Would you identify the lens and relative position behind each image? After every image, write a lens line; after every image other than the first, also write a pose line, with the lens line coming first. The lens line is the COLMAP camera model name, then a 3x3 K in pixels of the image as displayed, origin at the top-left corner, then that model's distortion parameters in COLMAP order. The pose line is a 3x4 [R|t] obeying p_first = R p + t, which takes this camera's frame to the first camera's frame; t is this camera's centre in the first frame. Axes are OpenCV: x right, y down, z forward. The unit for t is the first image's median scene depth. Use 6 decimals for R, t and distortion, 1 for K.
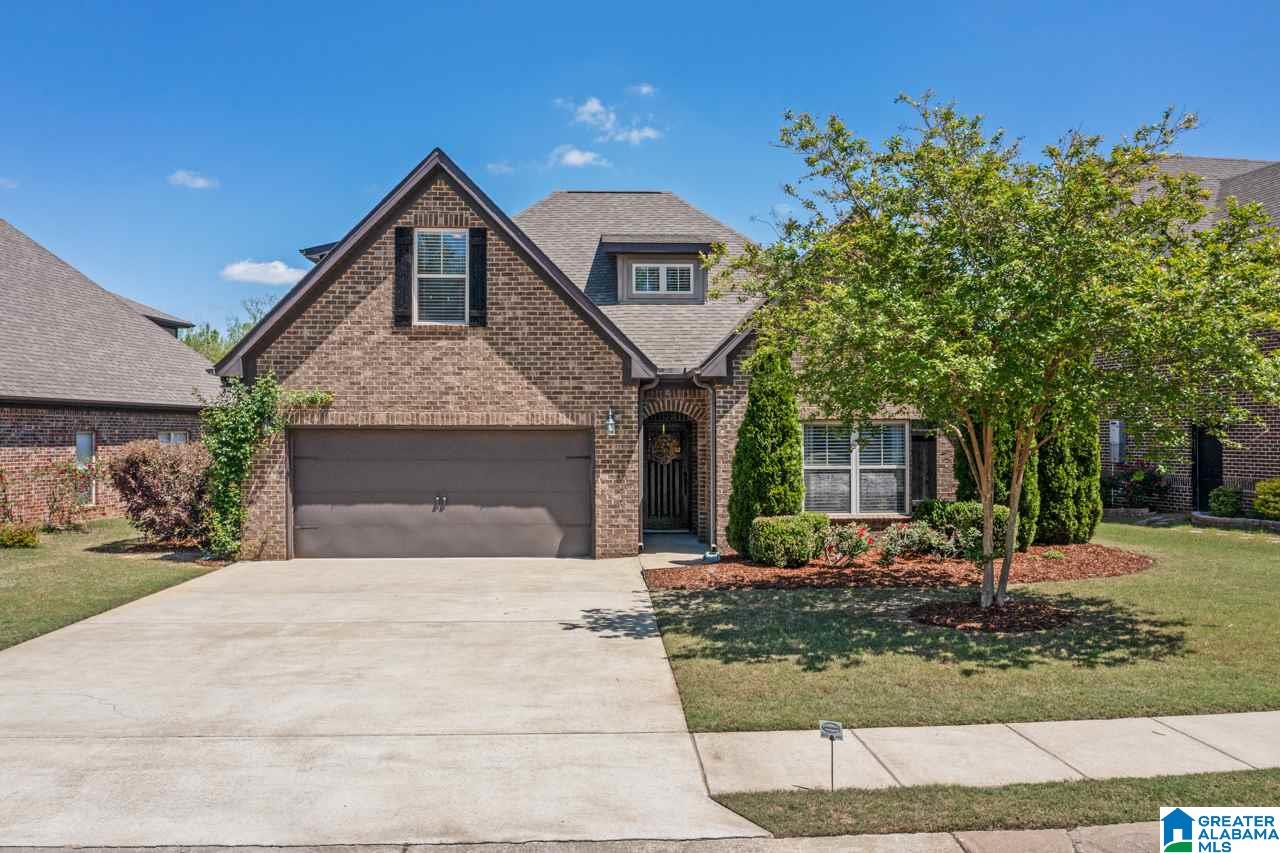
lens RADIAL K [[1009.8, 0, 640.0], [0, 1009.8, 426.5], [0, 0, 1]] dist [-0.059705, -0.000379]
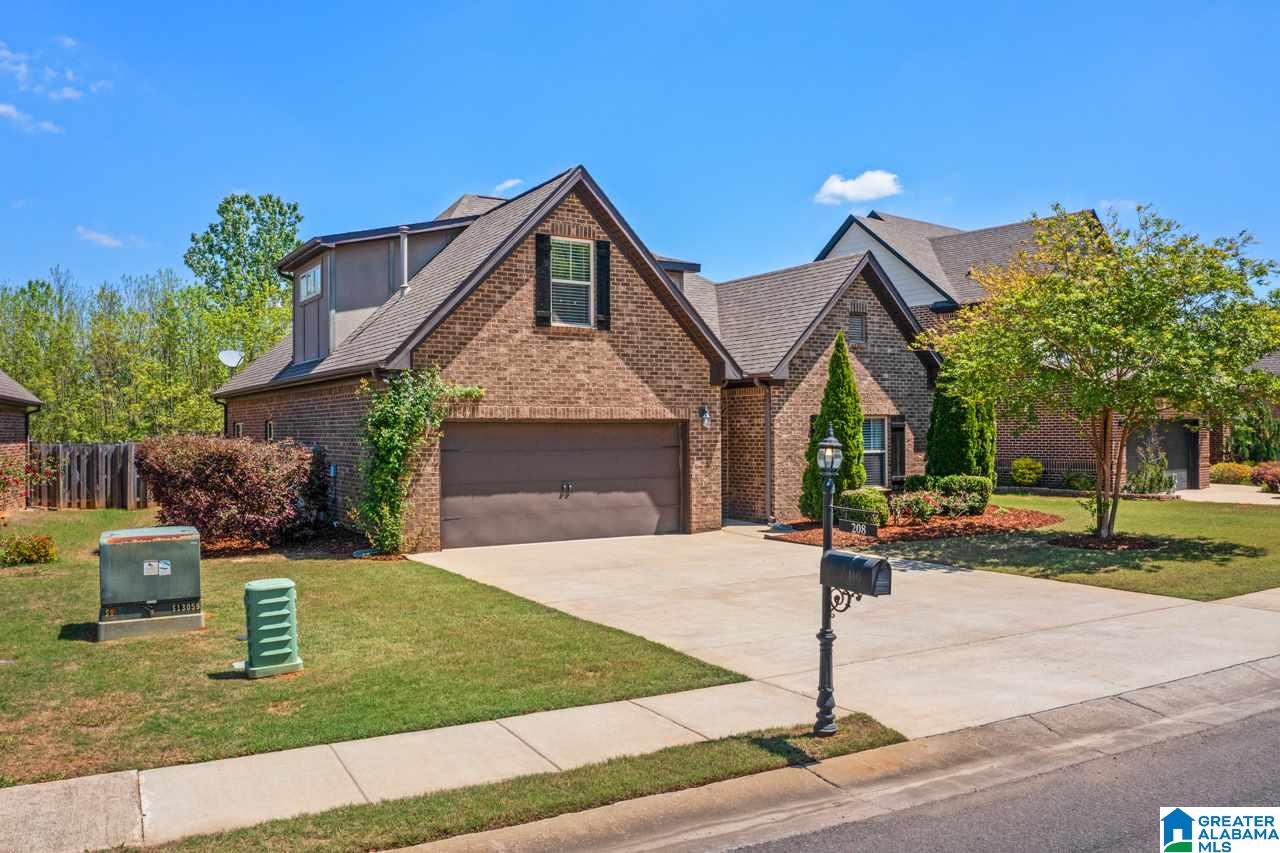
lens RADIAL K [[1038.8, 0, 640.0], [0, 1038.8, 426.5], [0, 0, 1]] dist [-0.083530, -0.001450]
pose [[0.872221, -0.002436, 0.489107, -0.685480], [0.001306, 0.999996, 0.002651, 0.004216], [-0.489111, -0.001673, 0.872220, -0.015894]]
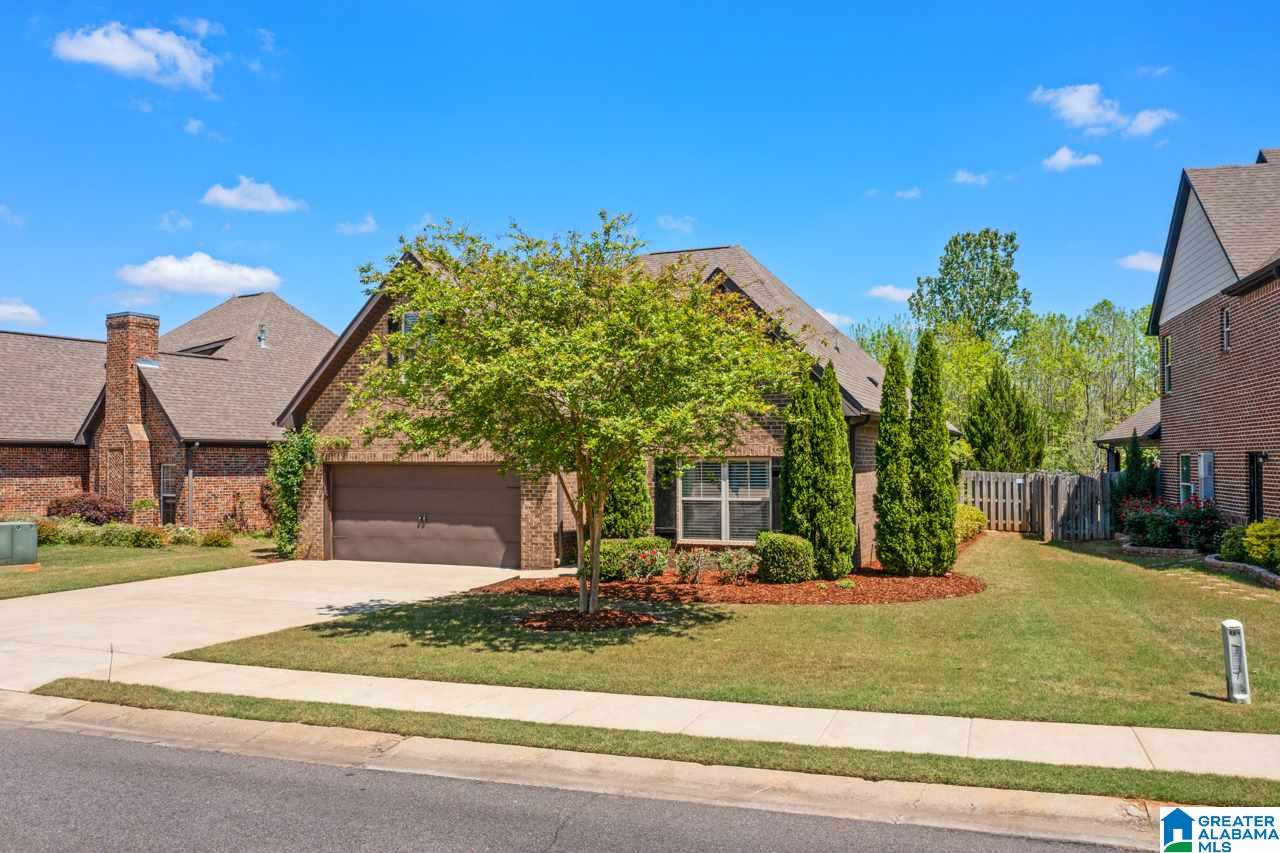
lens RADIAL K [[1009.8, 0, 640.0], [0, 1009.8, 426.5], [0, 0, 1]] dist [-0.059705, -0.000379]
pose [[0.906813, -0.014900, -0.421270, 0.614369], [0.005610, 0.999713, -0.023283, -0.014982], [0.421496, 0.018750, 0.906636, -0.062263]]
